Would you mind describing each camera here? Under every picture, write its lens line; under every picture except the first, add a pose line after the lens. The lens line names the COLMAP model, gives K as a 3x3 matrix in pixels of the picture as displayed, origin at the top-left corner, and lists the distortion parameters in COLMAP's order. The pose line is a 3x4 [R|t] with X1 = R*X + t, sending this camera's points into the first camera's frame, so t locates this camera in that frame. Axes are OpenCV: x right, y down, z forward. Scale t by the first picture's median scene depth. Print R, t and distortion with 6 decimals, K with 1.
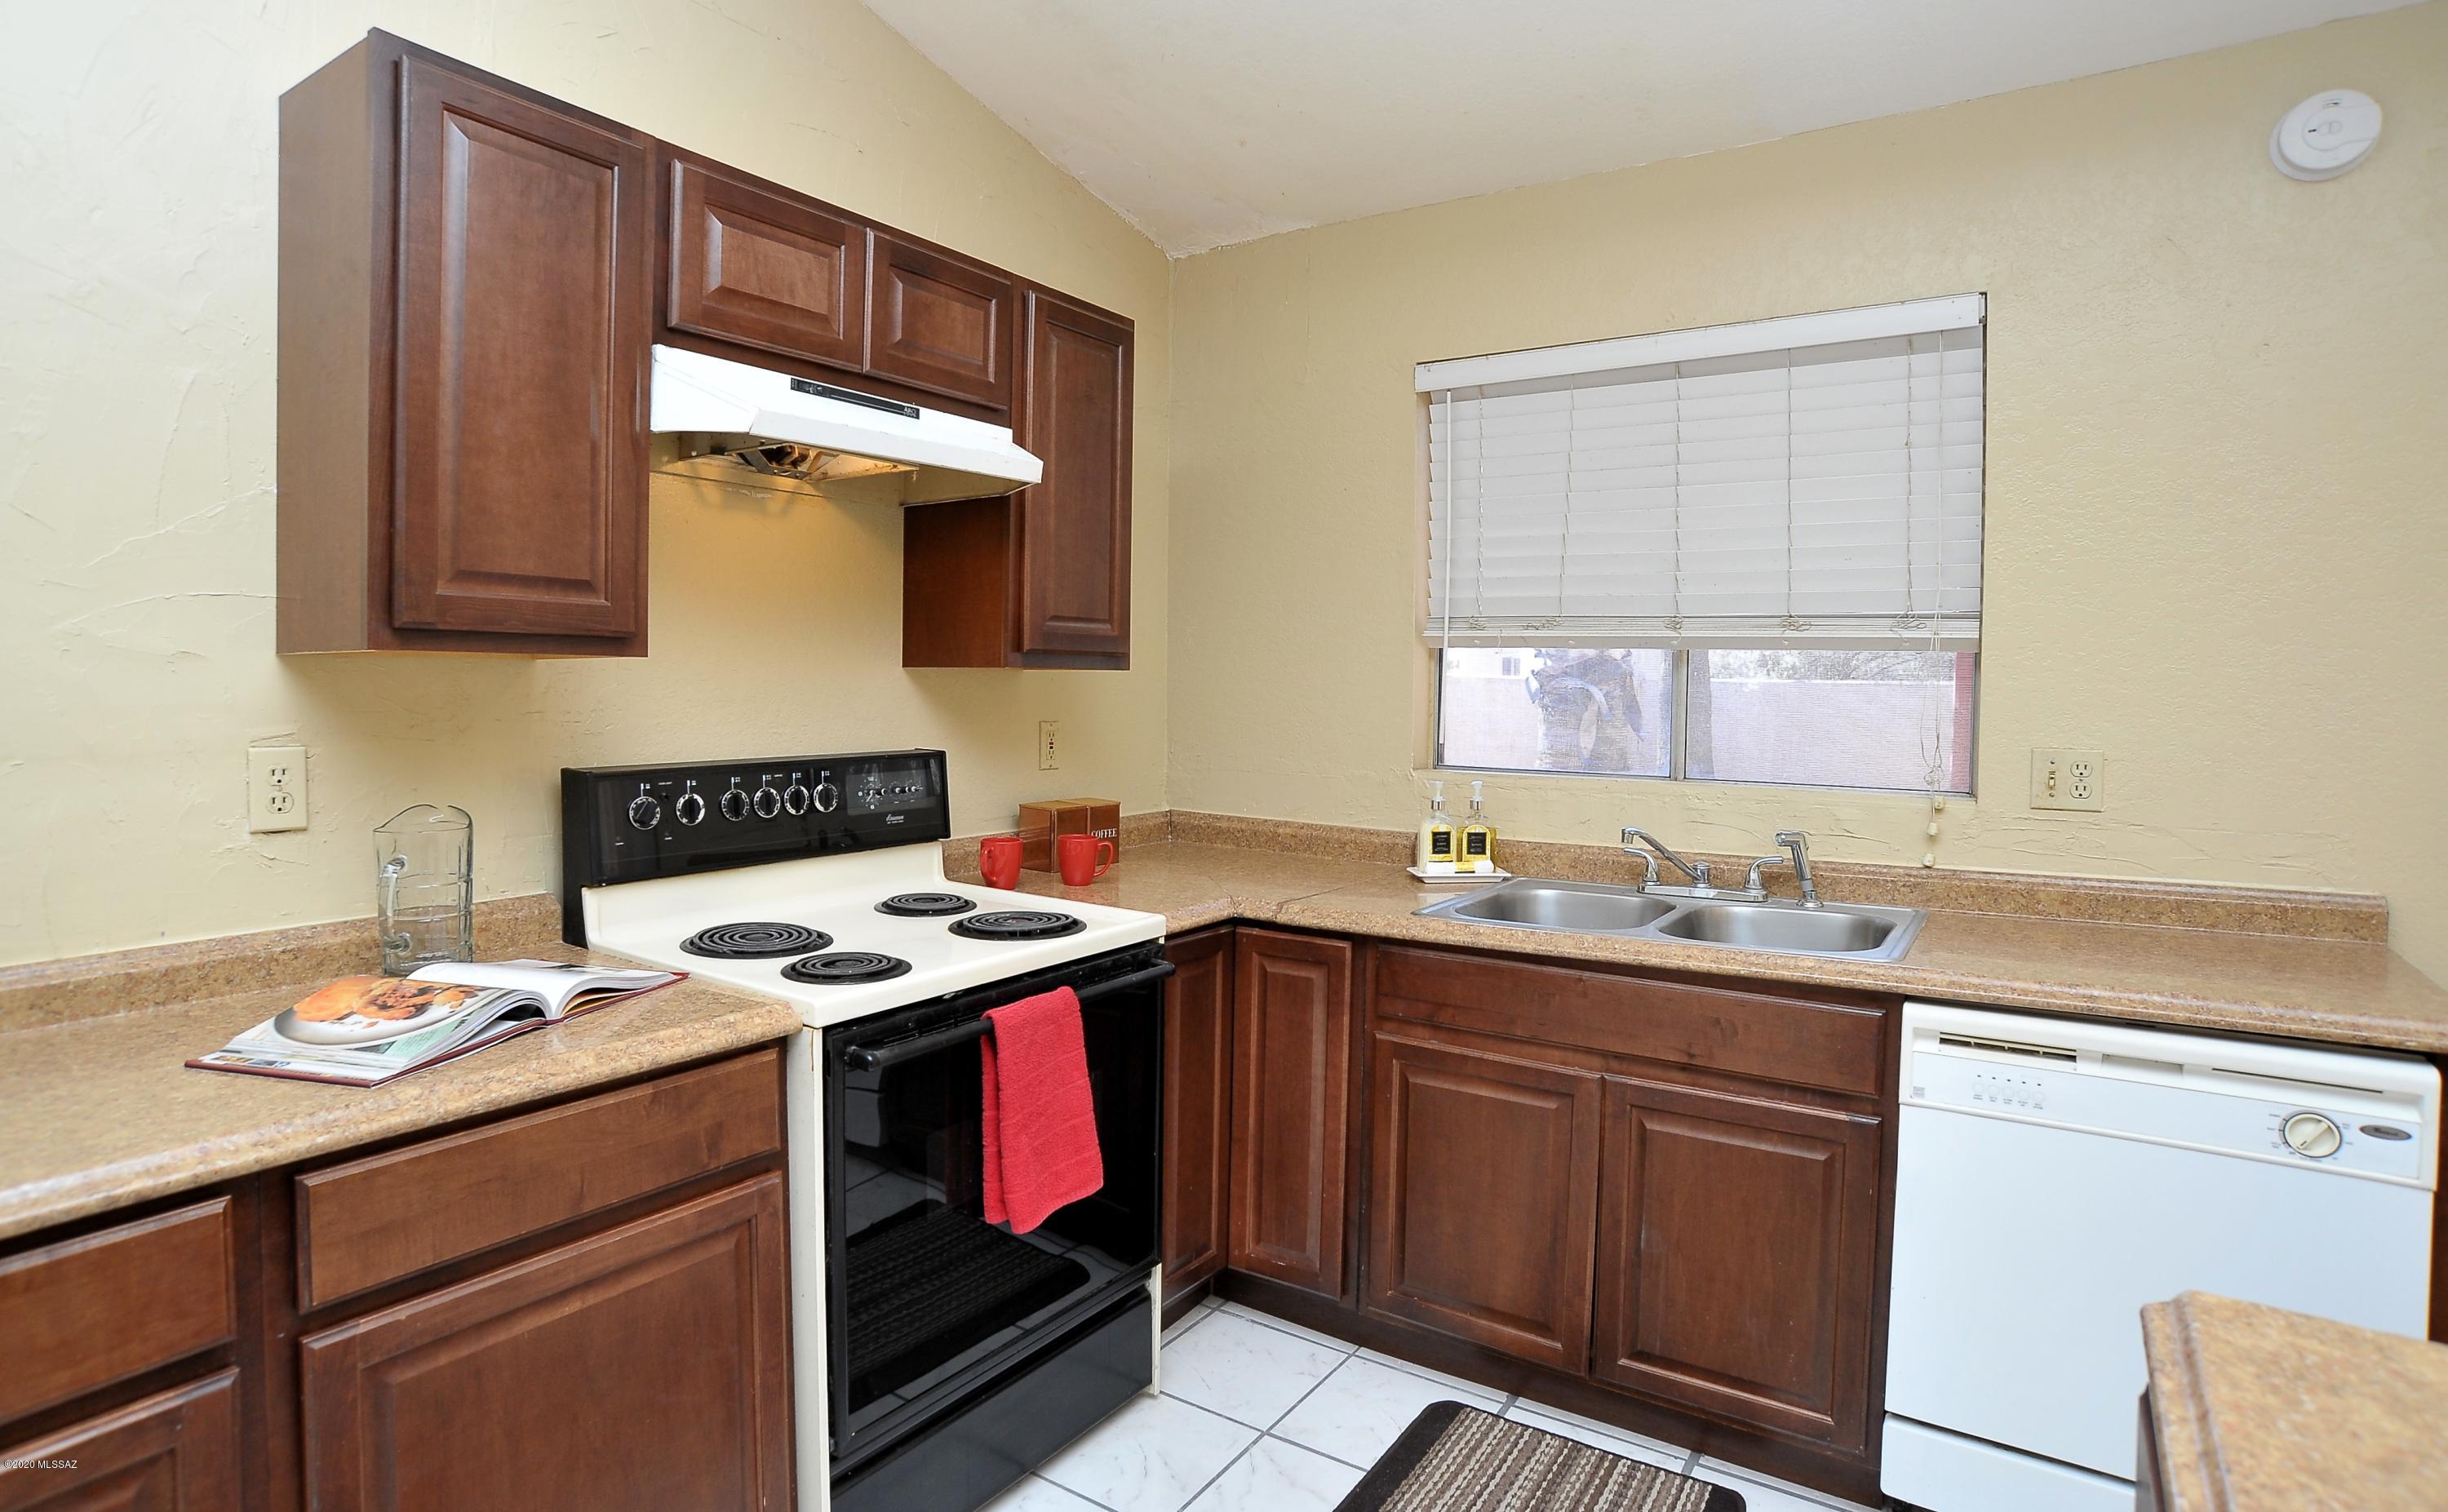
lens RADIAL K [[1272.2, 0, 1217.1], [0, 1272.2, 723.1], [0, 0, 1]] dist [-0.106495, 0.055517]
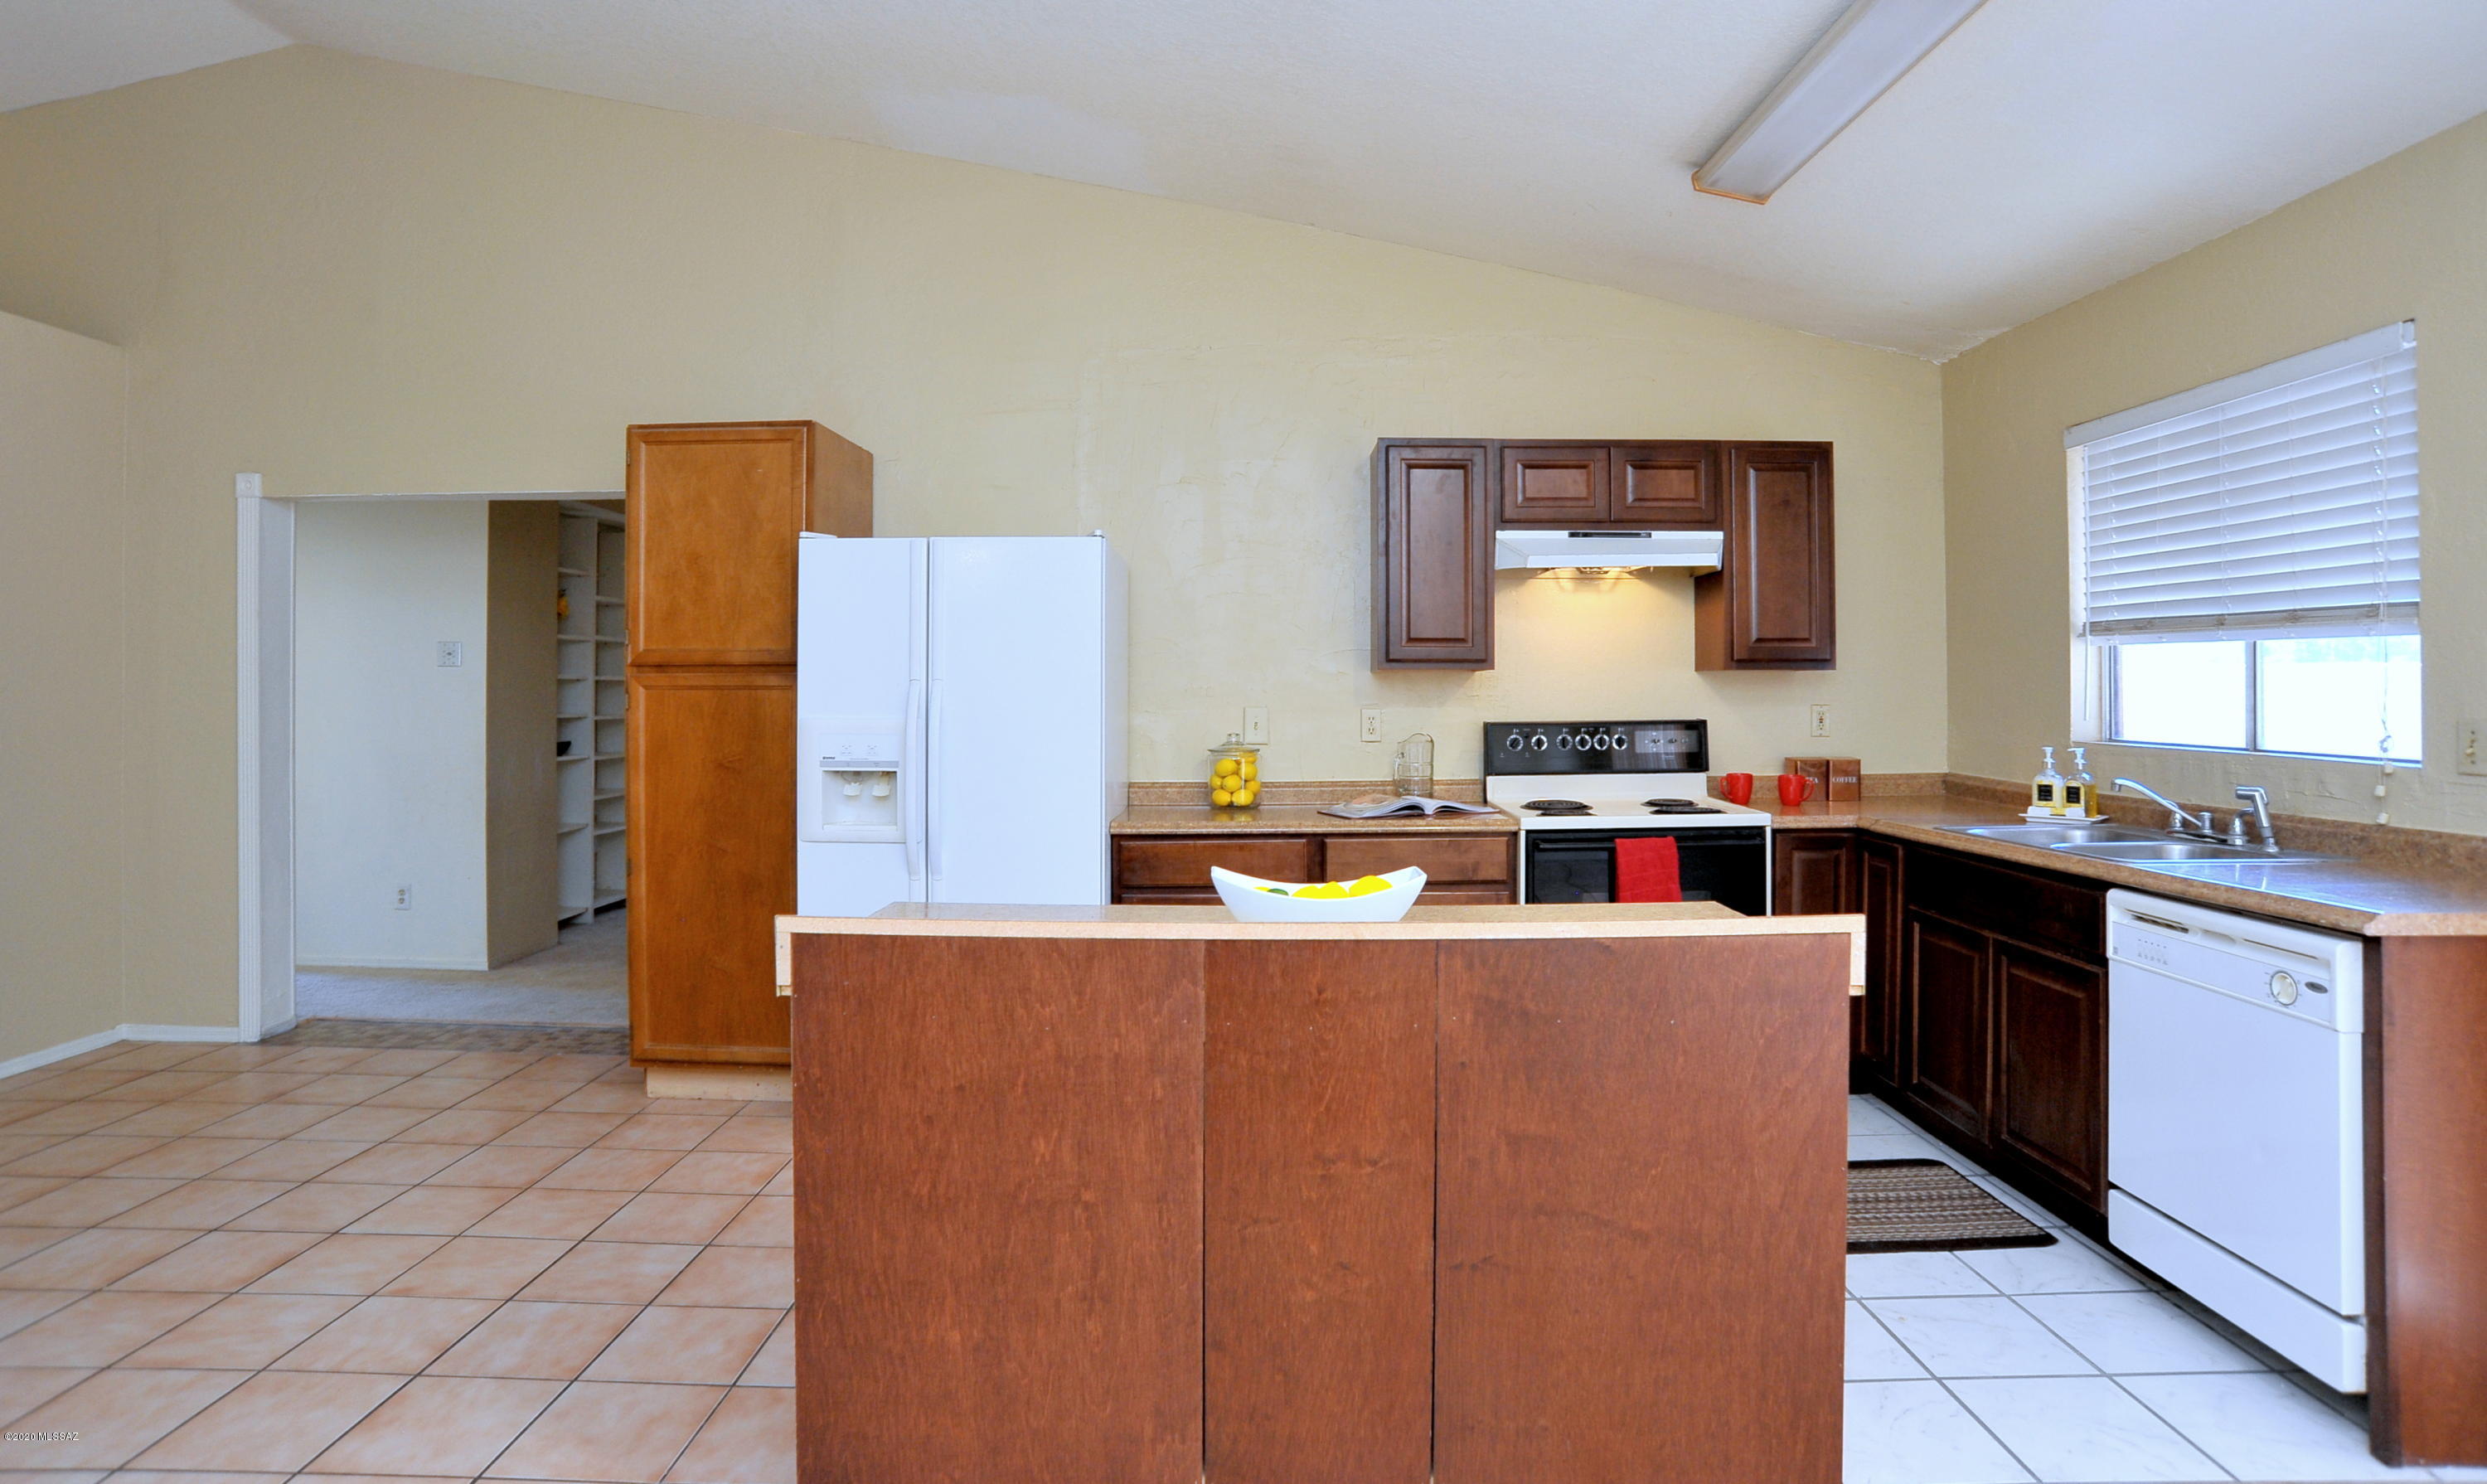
lens RADIAL K [[1302.4, 0, 1236.7], [0, 1302.4, 674.6], [0, 0, 1]] dist [-0.106824, 0.051614]
pose [[0.550849, -0.020685, -0.834349, 1.043468], [-0.016835, 0.999214, -0.035888, 0.039968], [0.834435, 0.033815, 0.550068, -0.569922]]
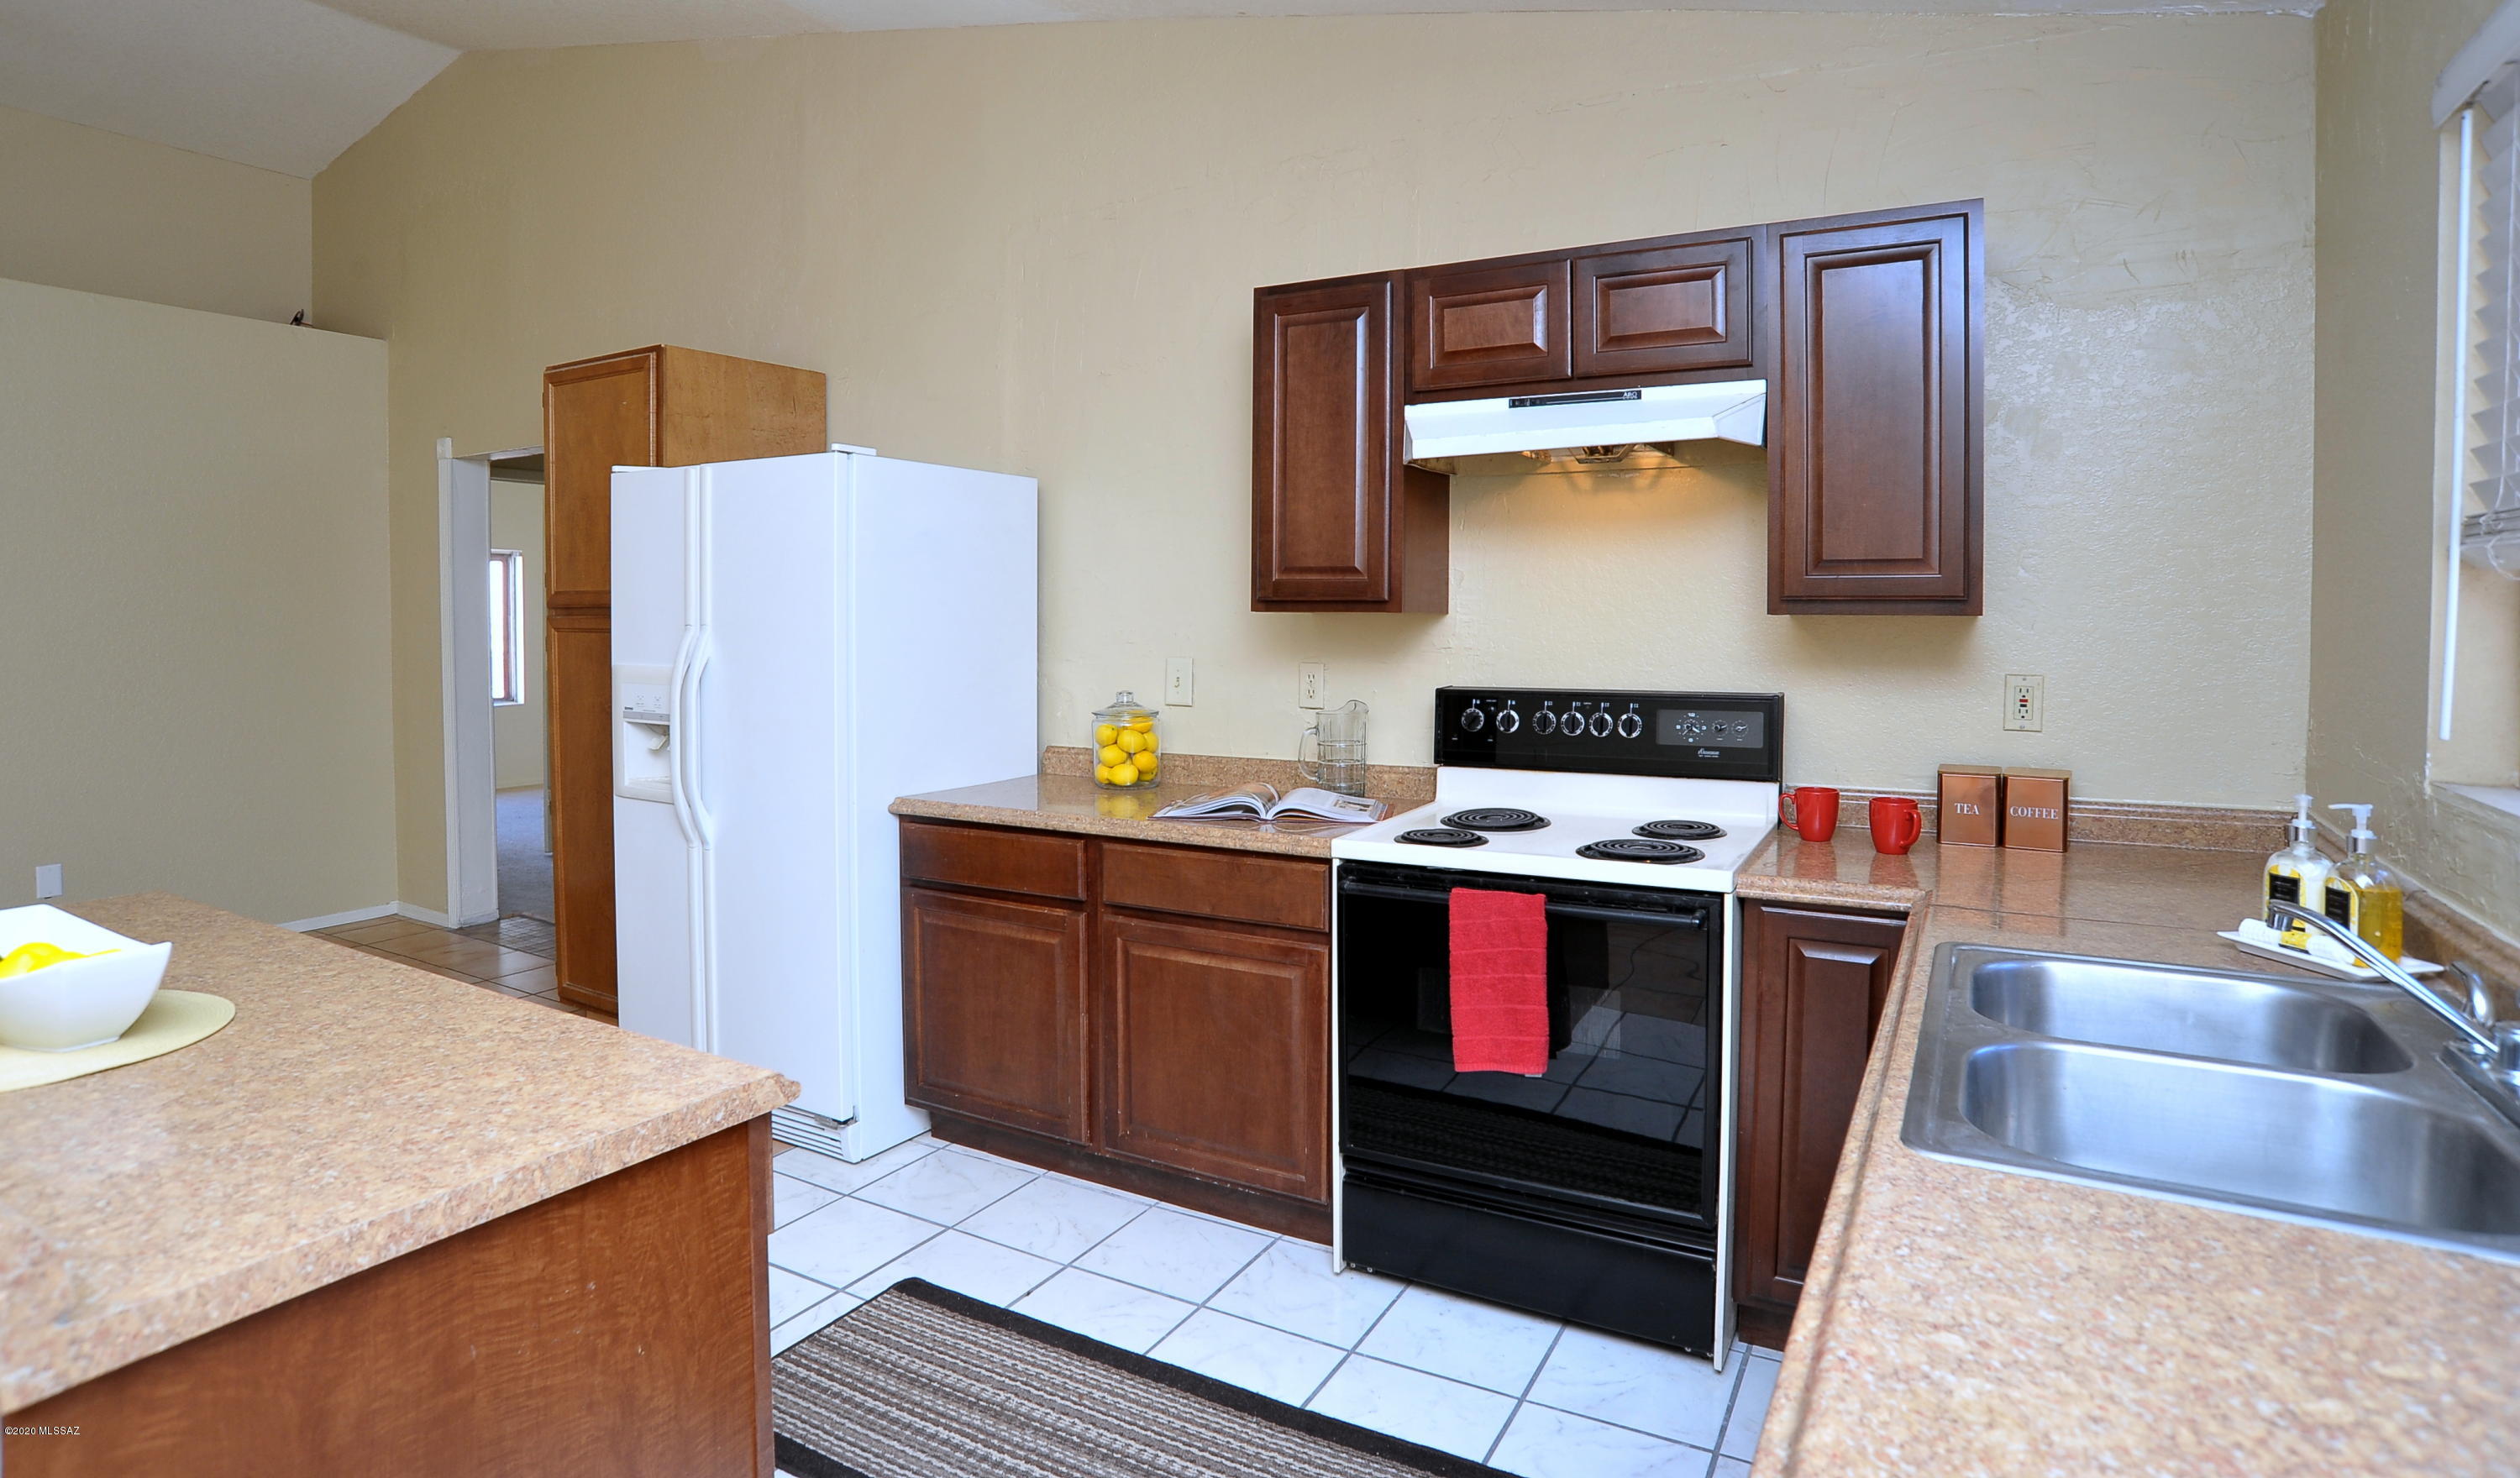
lens RADIAL K [[1306.7, 0, 1234.9], [0, 1306.7, 655.0], [0, 0, 1]] dist [-0.095636, 0.035458]
pose [[0.069208, 0.024088, -0.997311, 0.942510], [-0.028837, 0.999339, 0.022136, -0.025762], [0.997185, 0.027227, 0.069857, 0.575864]]
